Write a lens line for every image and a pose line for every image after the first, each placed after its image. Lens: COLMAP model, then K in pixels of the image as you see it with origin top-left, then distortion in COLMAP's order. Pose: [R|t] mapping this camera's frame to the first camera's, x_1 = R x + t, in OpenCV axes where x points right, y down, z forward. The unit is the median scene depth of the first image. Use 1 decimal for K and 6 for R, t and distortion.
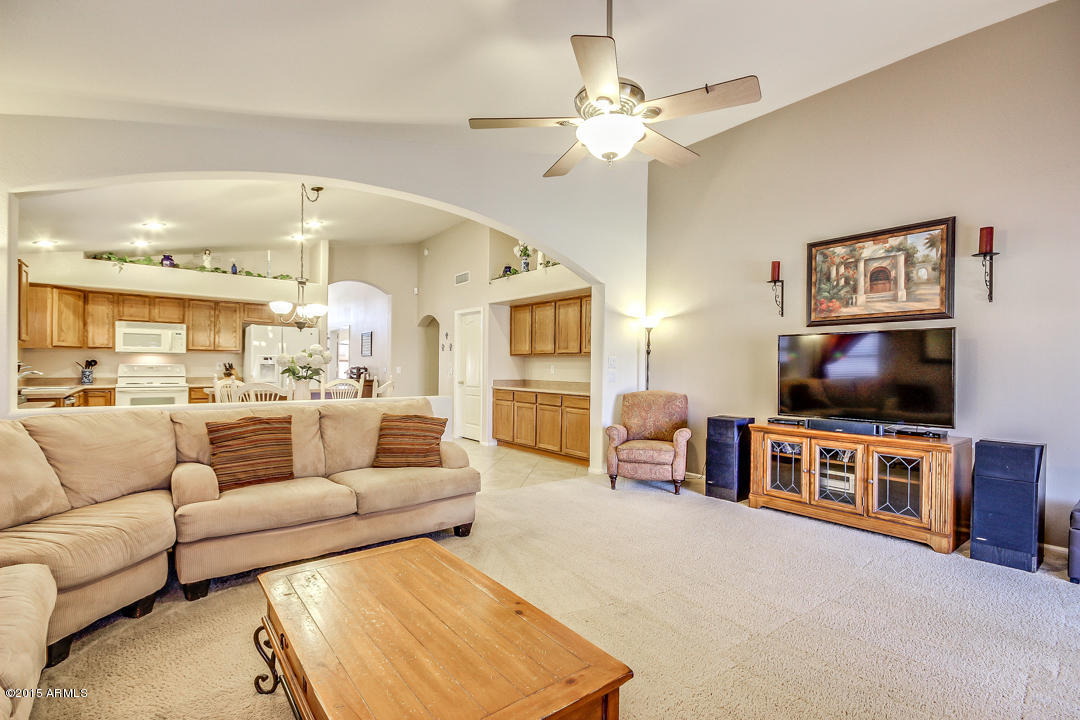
lens RADIAL K [[501.3, 0, 544.5], [0, 501.3, 367.3], [0, 0, 1]] dist [-0.001906, -0.002534]
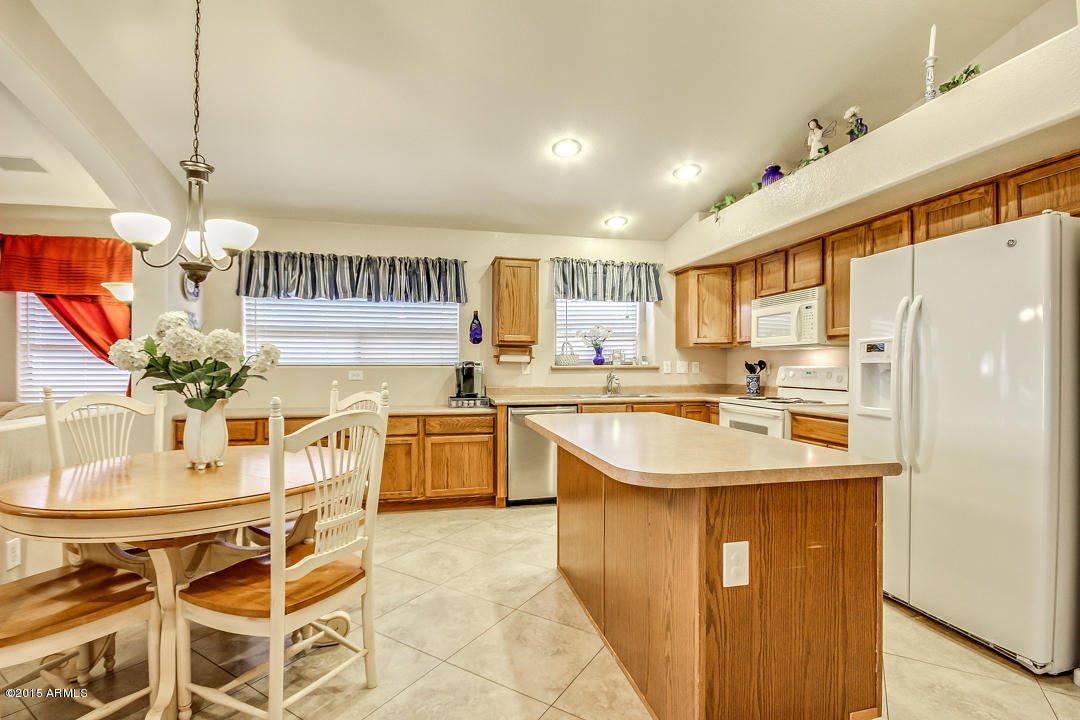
lens RADIAL K [[501.3, 0, 541.9], [0, 501.3, 366.3], [0, 0, 1]] dist [-0.001906, -0.002534]
pose [[-0.425203, -0.007999, -0.905063, -0.154711], [-0.005449, 0.999965, -0.006278, -0.001145], [0.905082, 0.002262, -0.425231, 1.025469]]
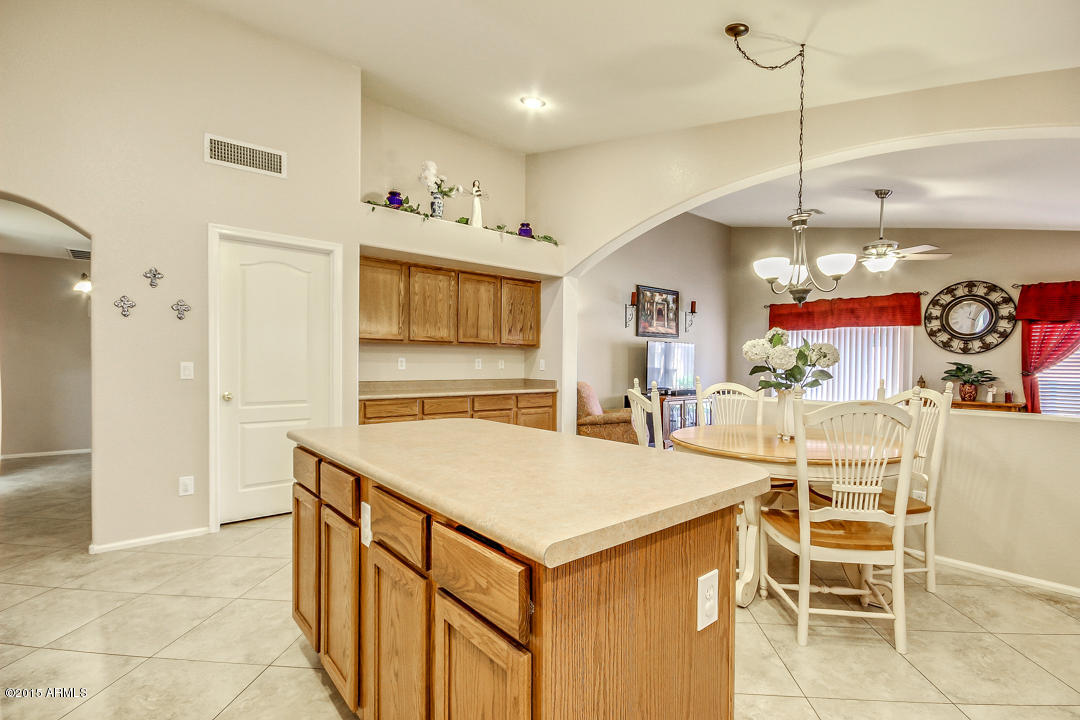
lens RADIAL K [[501.3, 0, 554.0], [0, 501.3, 368.2], [0, 0, 1]] dist [-0.001906, -0.002534]
pose [[-0.045733, -0.022522, 0.998700, -0.750976], [-0.007166, 0.999727, 0.022217, -0.007318], [-0.998928, -0.006141, -0.045882, 0.922558]]
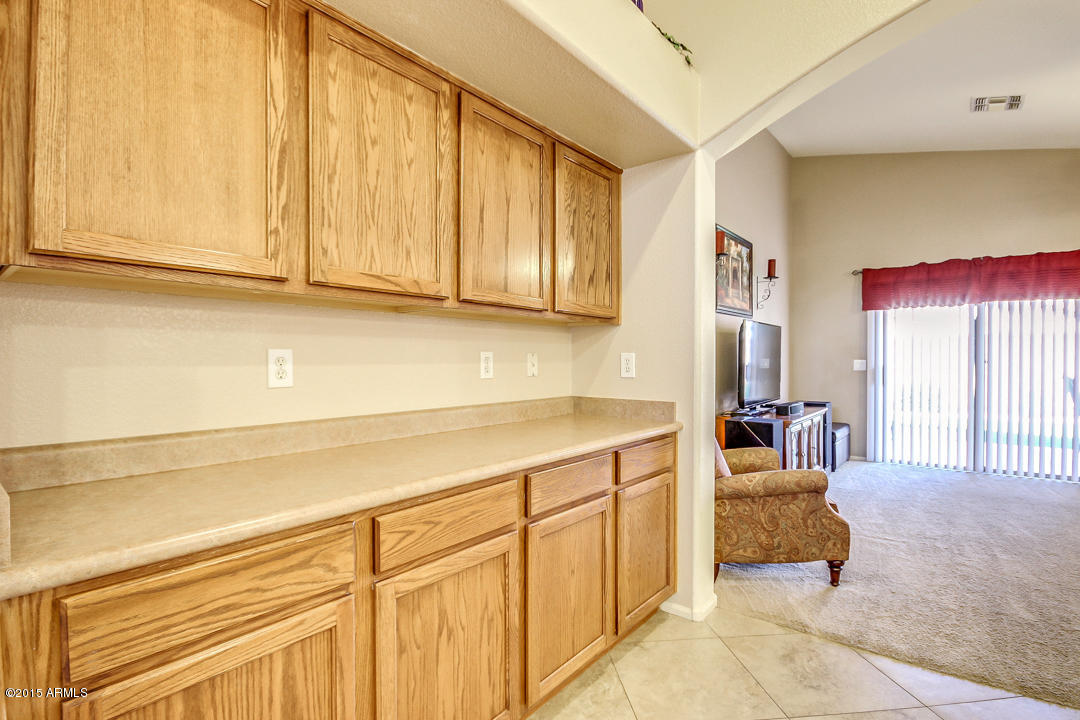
lens RADIAL K [[515.9, 0, 526.5], [0, 515.9, 365.2], [0, 0, 1]] dist [-0.011004, -0.003220]
pose [[-0.197225, -0.021460, 0.980123, -0.239491], [0.000799, 0.999757, 0.022051, -0.001936], [-0.980358, 0.005132, -0.197160, 1.052877]]
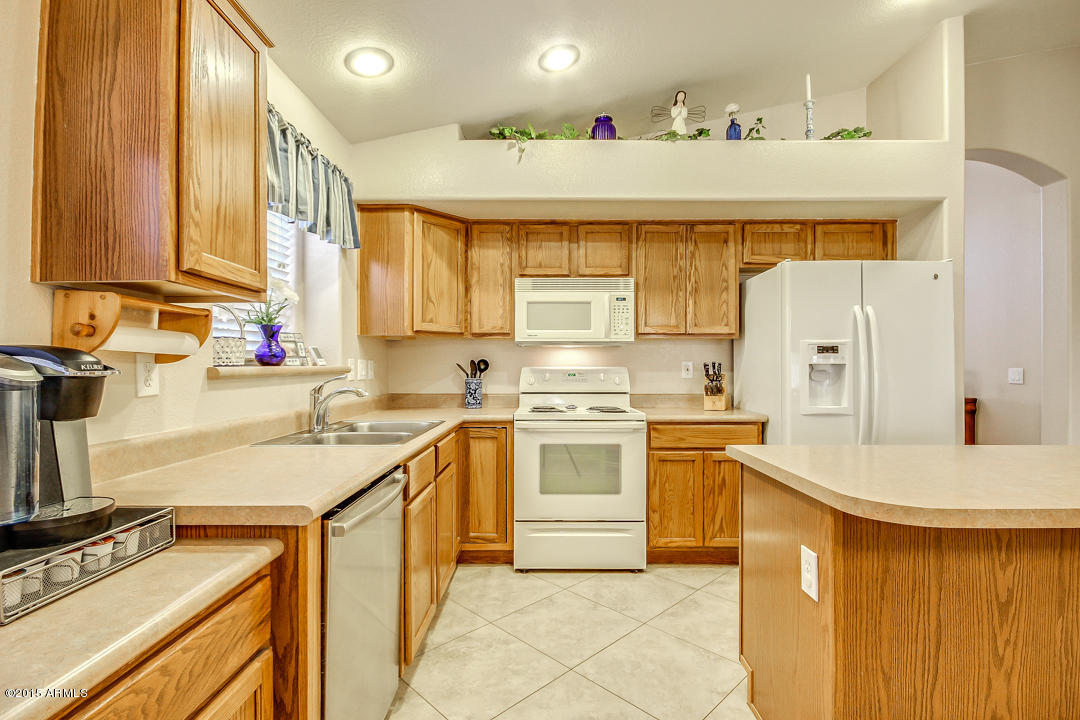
lens RADIAL K [[484.7, 0, 551.8], [0, 484.7, 360.3], [0, 0, 1]] dist [0.000768, 0.000155]
pose [[0.785918, -0.013719, -0.618178, -0.540244], [0.007457, 0.999891, -0.012710, -0.006994], [0.618285, 0.005379, 0.785935, 0.653262]]
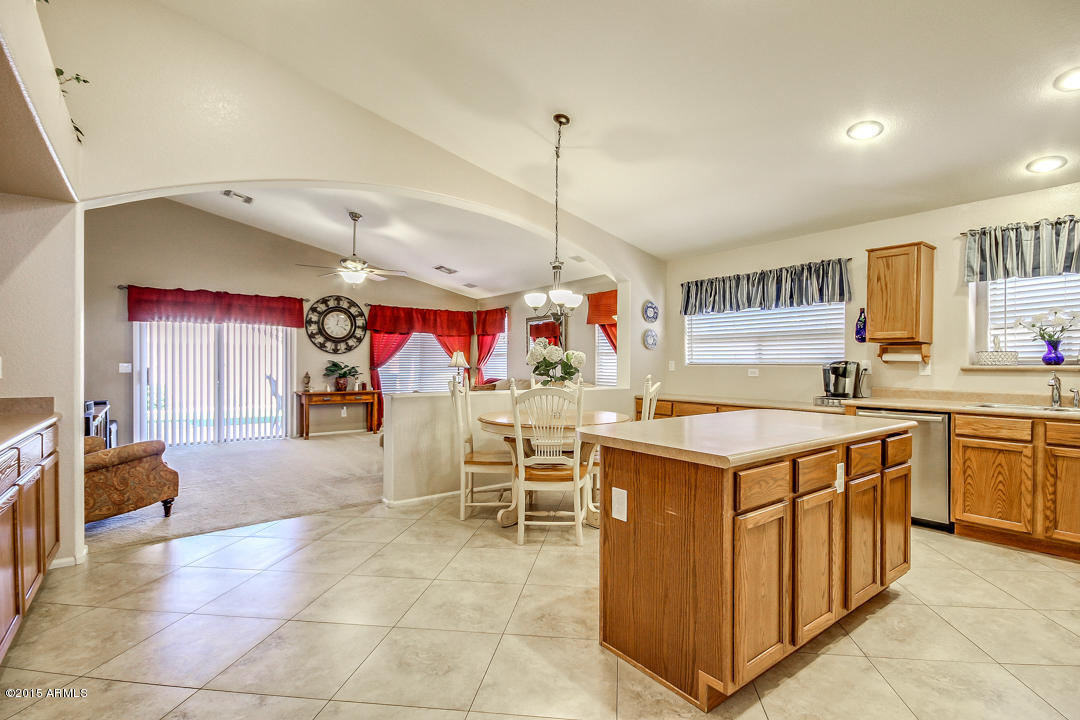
lens RADIAL K [[501.3, 0, 561.4], [0, 501.3, 364.7], [0, 0, 1]] dist [-0.001906, -0.002534]
pose [[-0.999900, -0.012804, -0.006068, -0.344359], [-0.012830, 0.999909, 0.004261, -0.004176], [0.006013, 0.004338, -0.999973, 1.312410]]
